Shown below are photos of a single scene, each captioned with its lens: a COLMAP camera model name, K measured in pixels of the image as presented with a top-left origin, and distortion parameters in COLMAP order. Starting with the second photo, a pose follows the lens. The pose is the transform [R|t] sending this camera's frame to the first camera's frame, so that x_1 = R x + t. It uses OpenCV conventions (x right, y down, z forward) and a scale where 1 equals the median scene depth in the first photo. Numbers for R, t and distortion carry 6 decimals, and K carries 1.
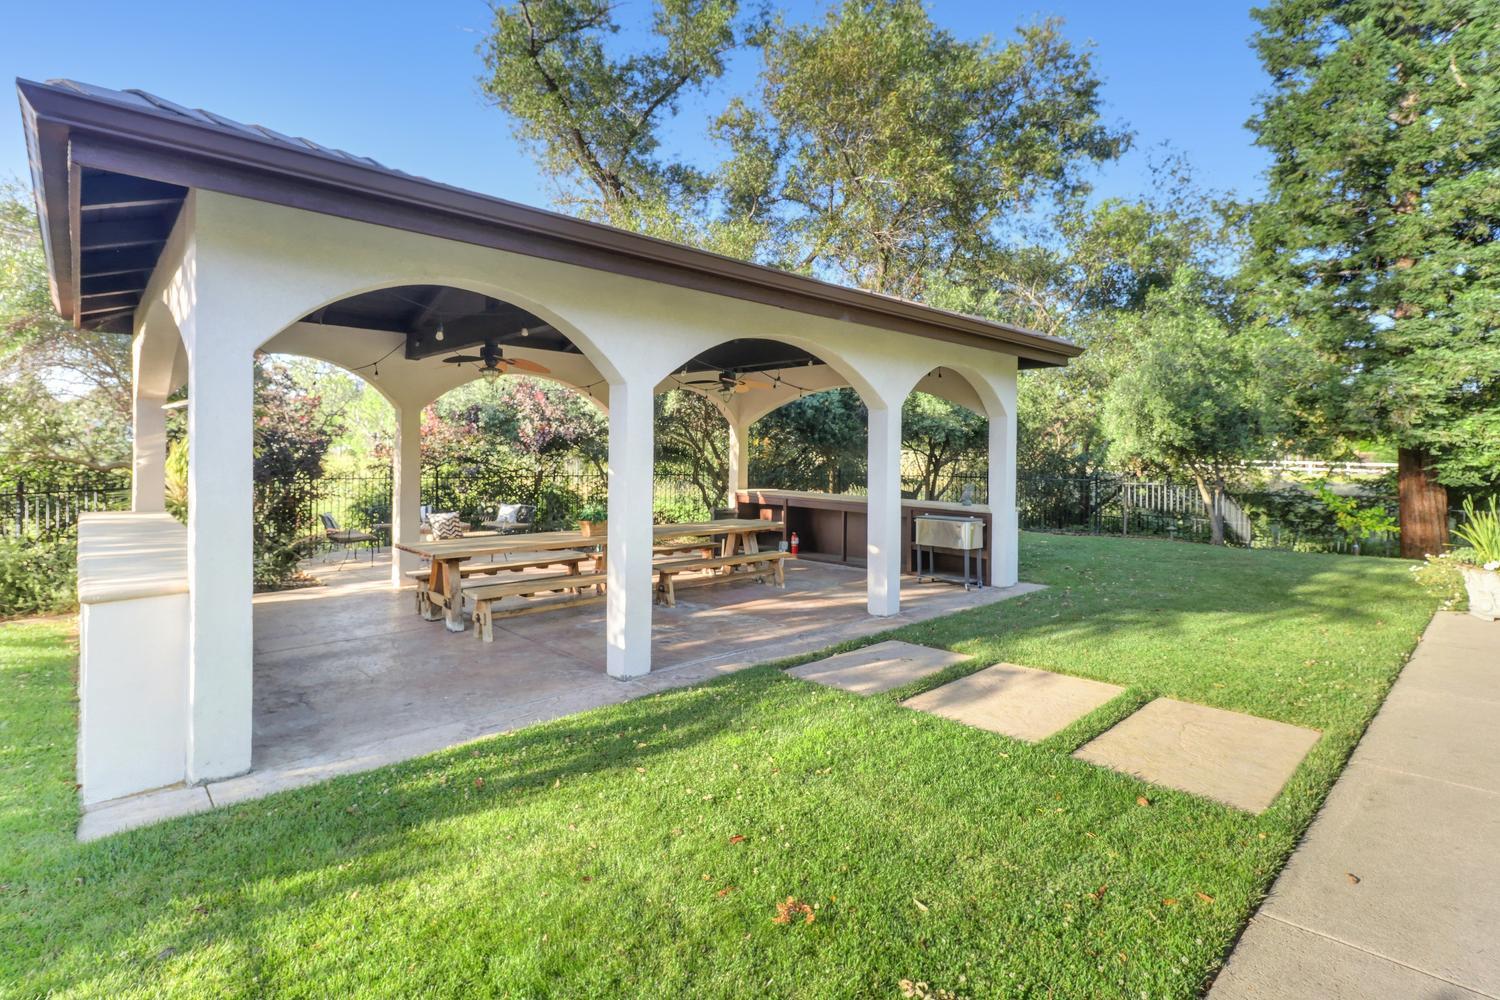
lens RADIAL K [[701.7, 0, 749.9], [0, 701.7, 480.4], [0, 0, 1]] dist [0.035280, -0.032826]
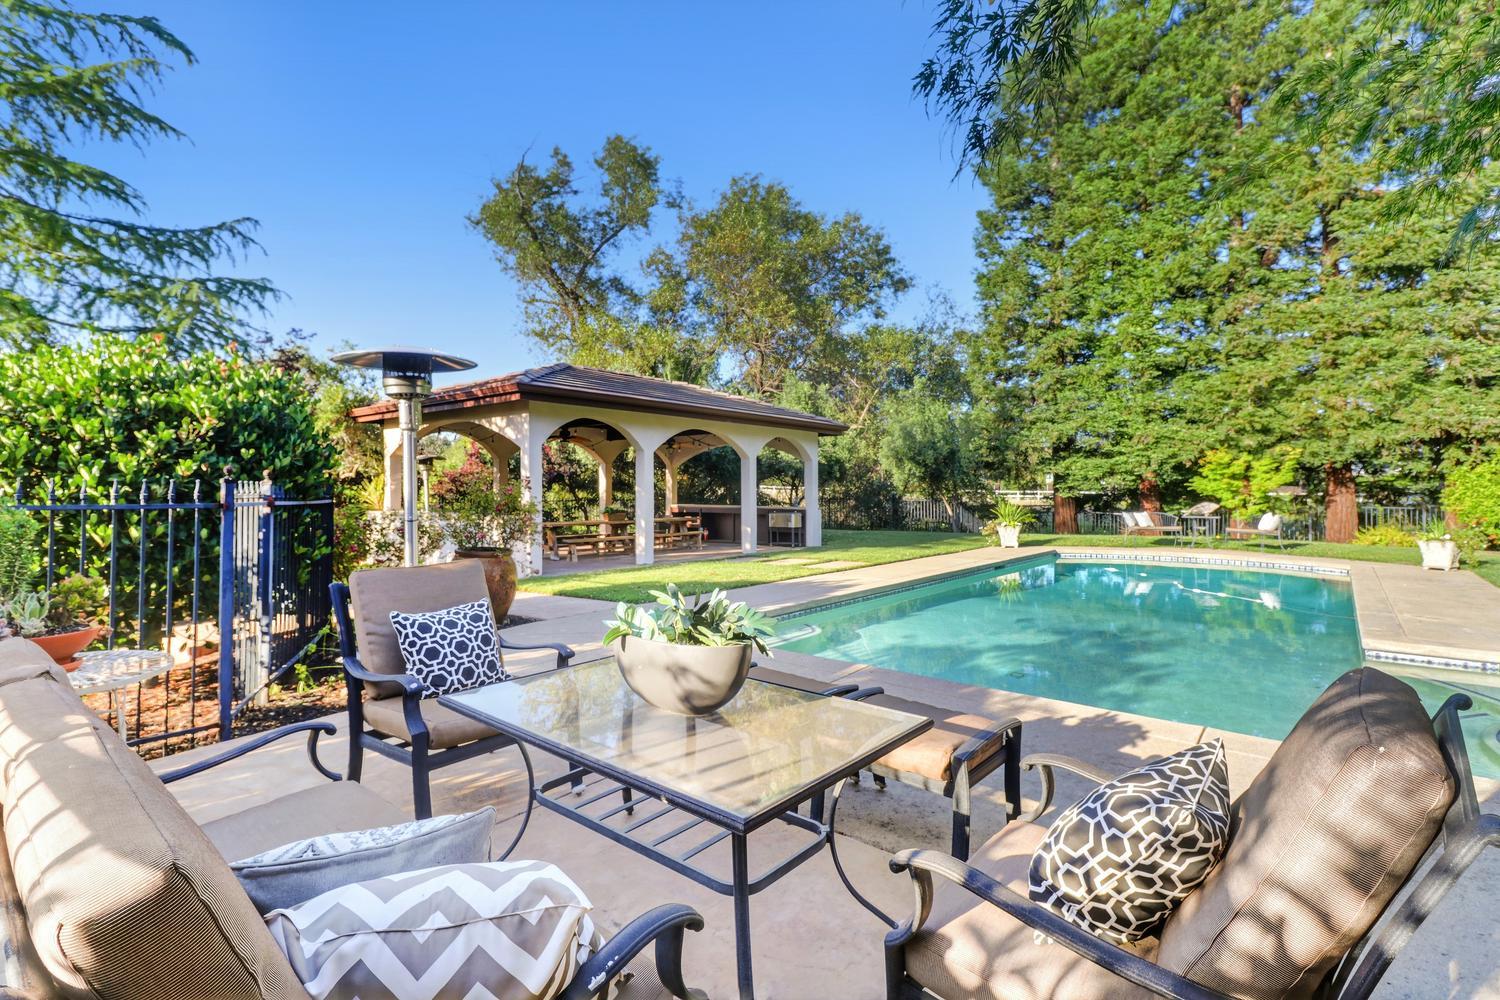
lens RADIAL K [[701.7, 0, 749.9], [0, 701.7, 480.4], [0, 0, 1]] dist [0.035280, -0.032826]
pose [[0.990722, -0.009980, 0.135537, -0.047700], [0.017554, 0.998343, -0.054804, 0.041409], [-0.134765, 0.056675, 0.989255, -0.555249]]
